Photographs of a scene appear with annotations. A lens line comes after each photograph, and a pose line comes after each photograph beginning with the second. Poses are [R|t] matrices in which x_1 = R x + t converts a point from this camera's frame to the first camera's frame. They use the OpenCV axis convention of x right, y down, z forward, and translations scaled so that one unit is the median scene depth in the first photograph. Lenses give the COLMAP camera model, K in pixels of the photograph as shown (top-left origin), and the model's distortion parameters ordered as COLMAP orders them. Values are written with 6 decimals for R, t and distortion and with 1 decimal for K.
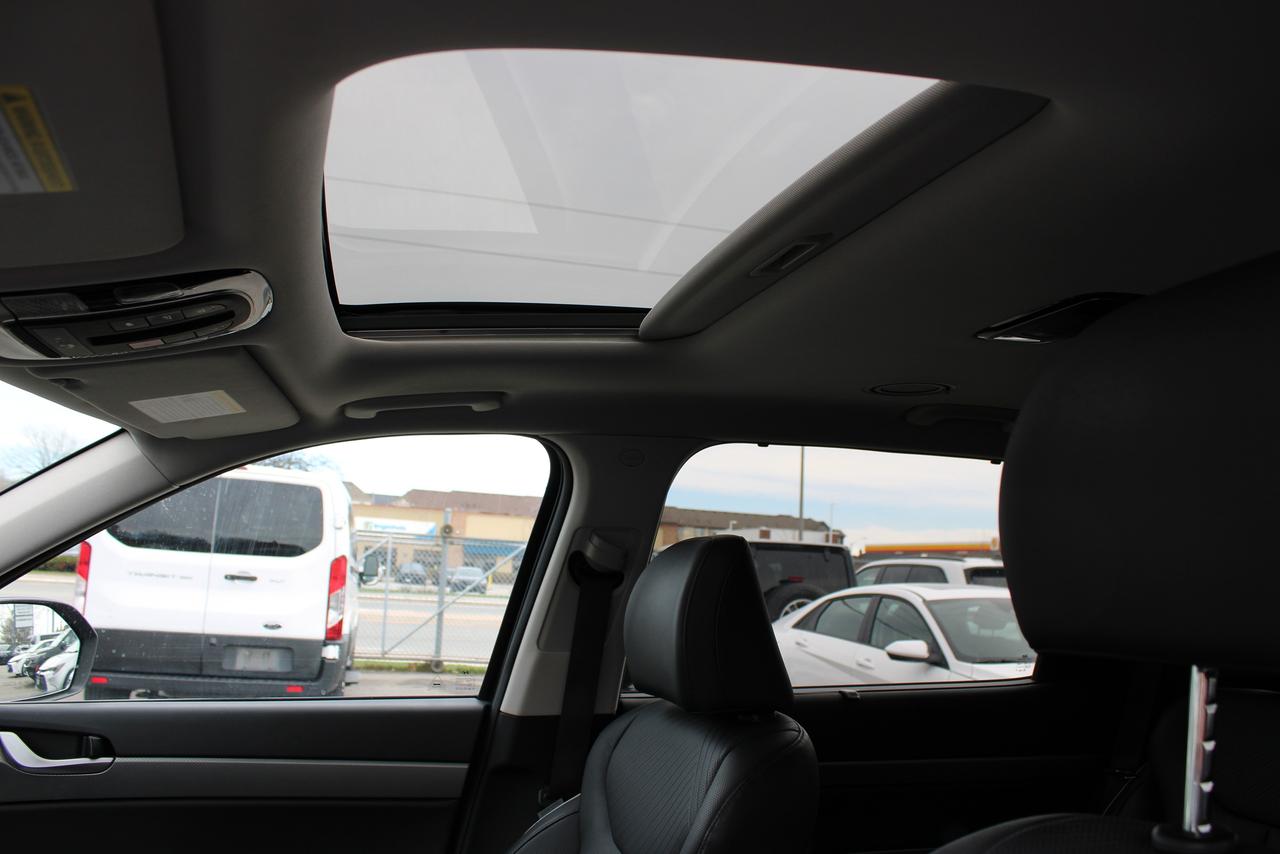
lens RADIAL K [[1074.9, 0, 635.7], [0, 1074.9, 419.6], [0, 0, 1]] dist [-0.103171, 0.000276]
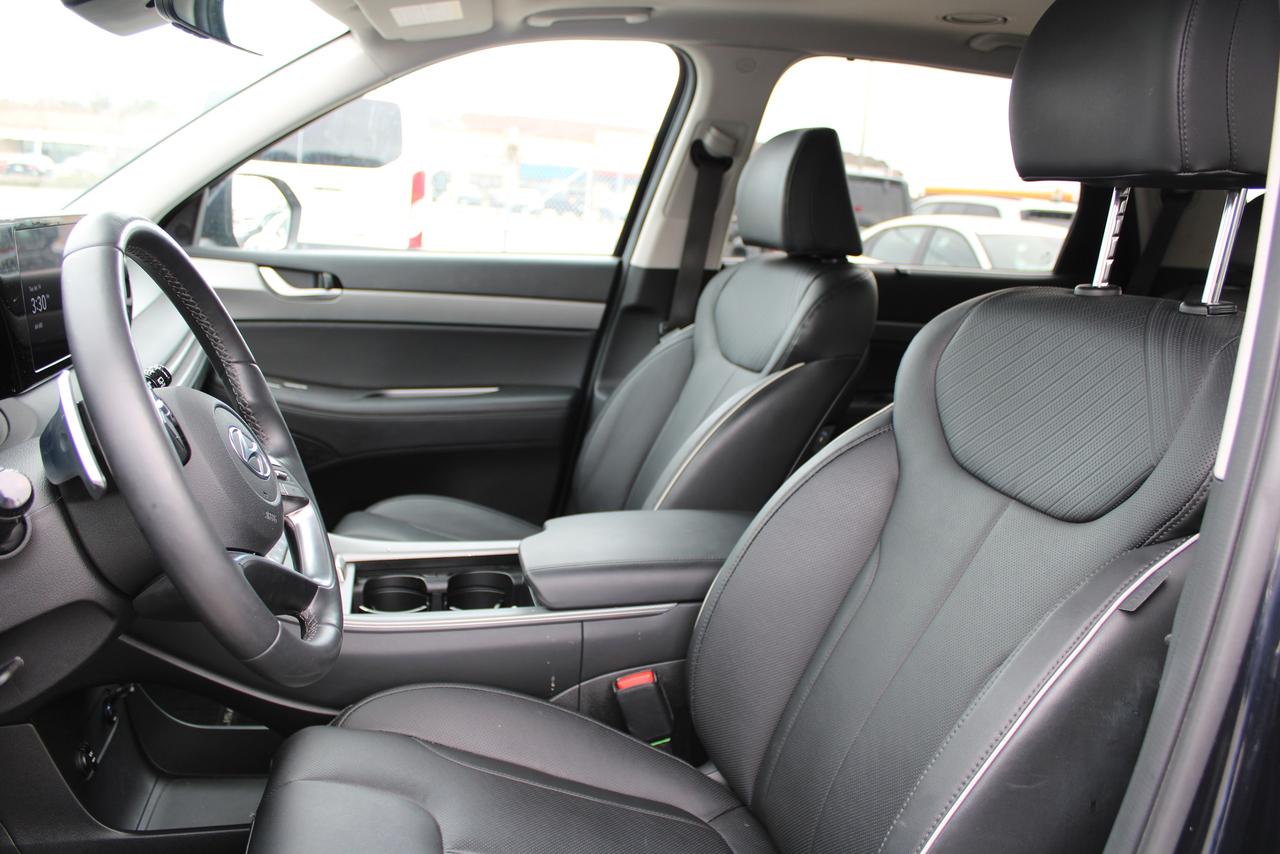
lens RADIAL K [[1074.9, 0, 635.7], [0, 1074.9, 419.6], [0, 0, 1]] dist [-0.103171, 0.000276]
pose [[0.998204, 0.044096, -0.040562, -0.060883], [-0.027938, 0.941464, 0.335953, 0.011826], [0.053002, -0.334216, 0.941005, -0.300723]]
